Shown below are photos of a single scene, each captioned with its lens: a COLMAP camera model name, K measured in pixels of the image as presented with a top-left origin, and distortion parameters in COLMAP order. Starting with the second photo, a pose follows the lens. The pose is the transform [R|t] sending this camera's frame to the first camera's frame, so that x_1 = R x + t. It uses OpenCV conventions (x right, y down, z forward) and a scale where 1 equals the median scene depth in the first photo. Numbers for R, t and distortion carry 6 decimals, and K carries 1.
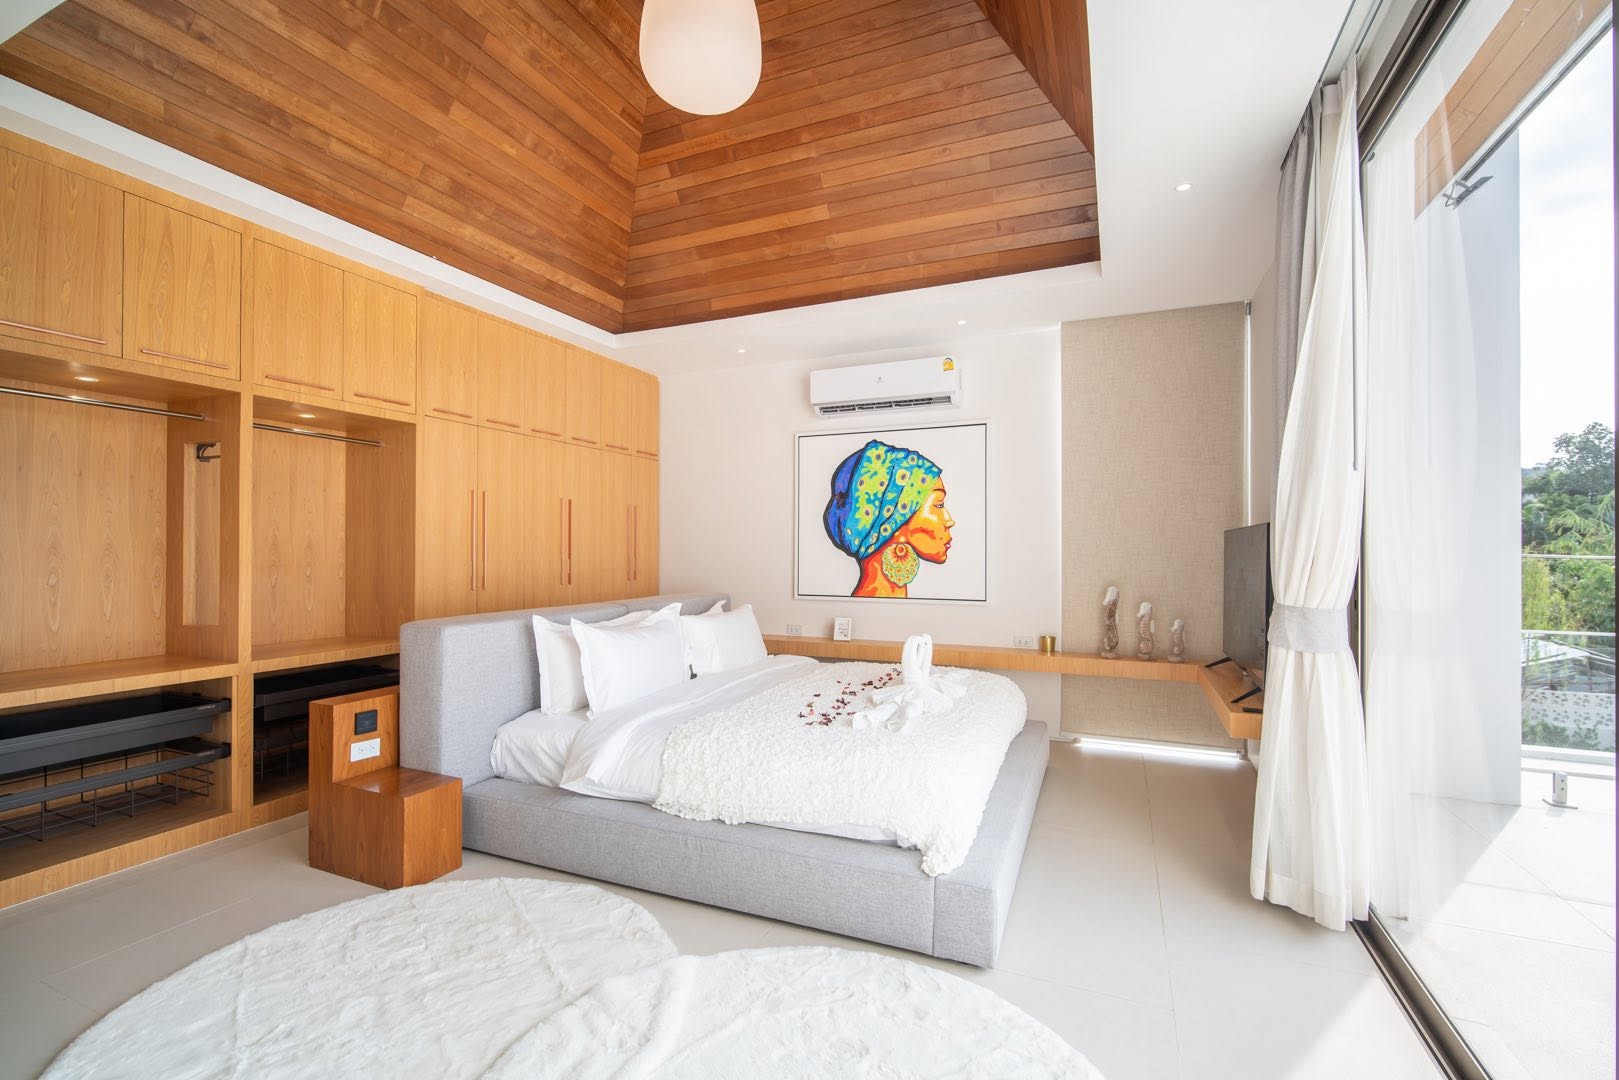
lens RADIAL K [[699.5, 0, 812.3], [0, 699.5, 546.1], [0, 0, 1]] dist [-0.015121, 0.004952]
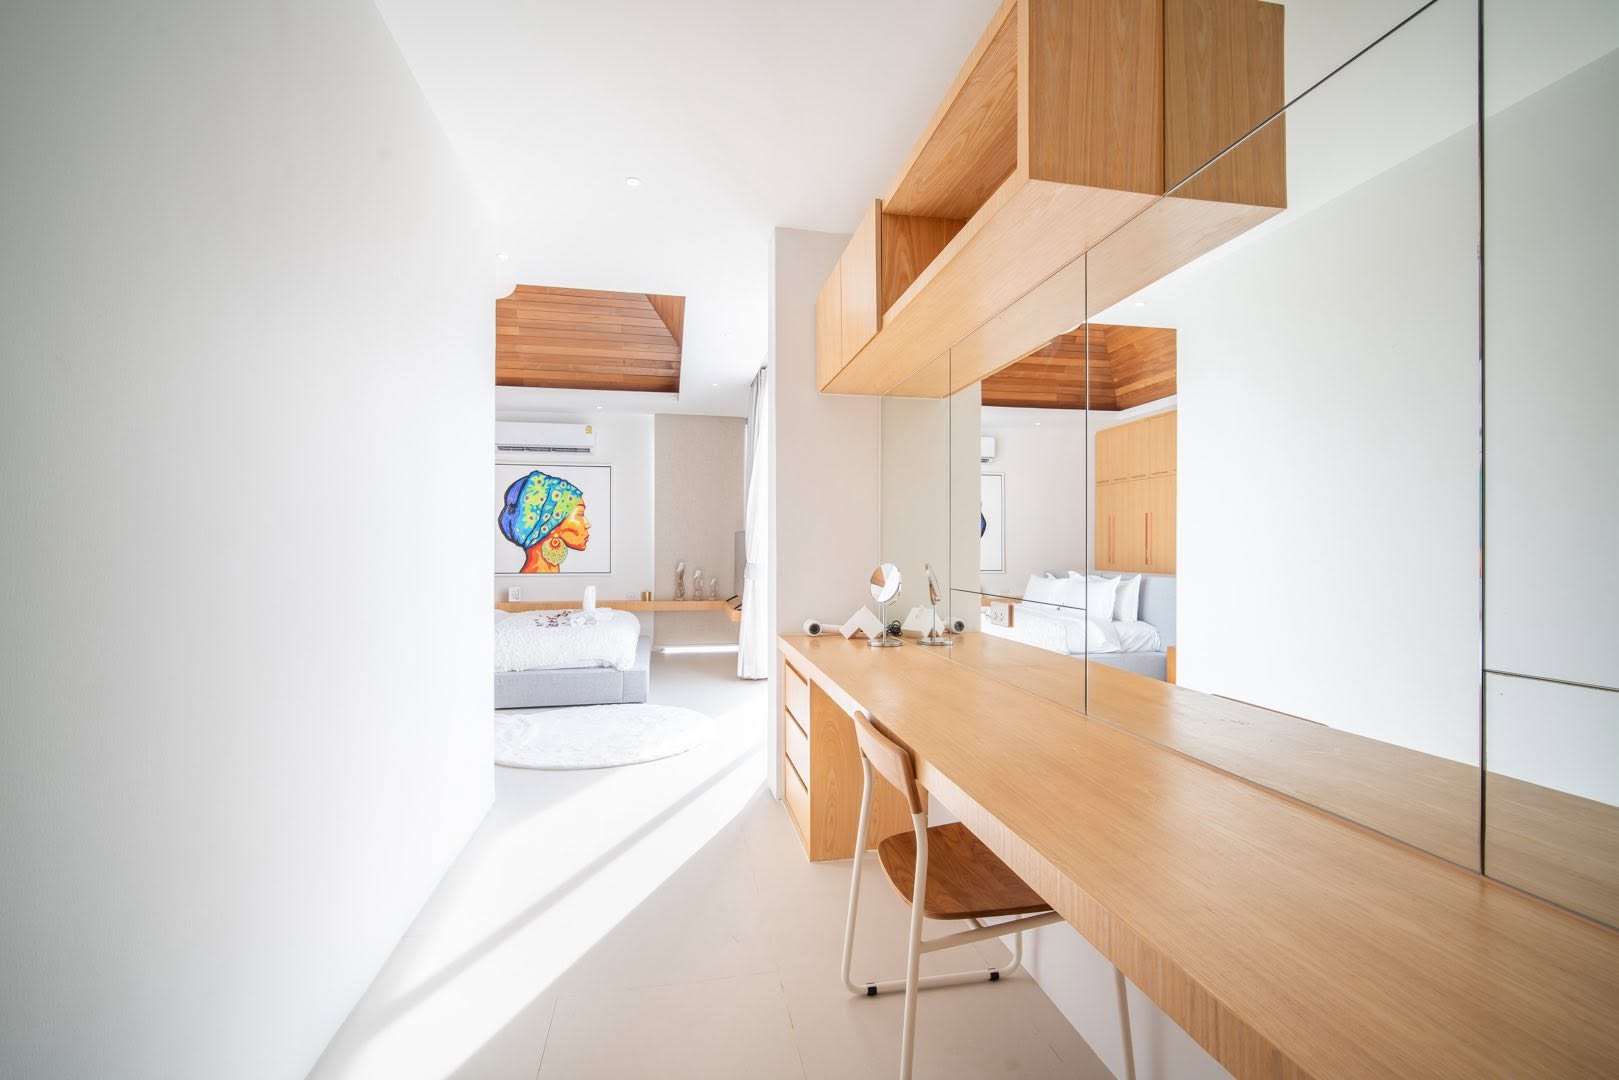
lens RADIAL K [[699.5, 0, 812.3], [0, 699.5, 546.1], [0, 0, 1]] dist [-0.015121, 0.004952]
pose [[0.818652, -0.000080, 0.574290, -0.301680], [-0.003623, 0.999979, 0.005305, 0.003833], [-0.574279, -0.006423, 0.818635, -0.615533]]
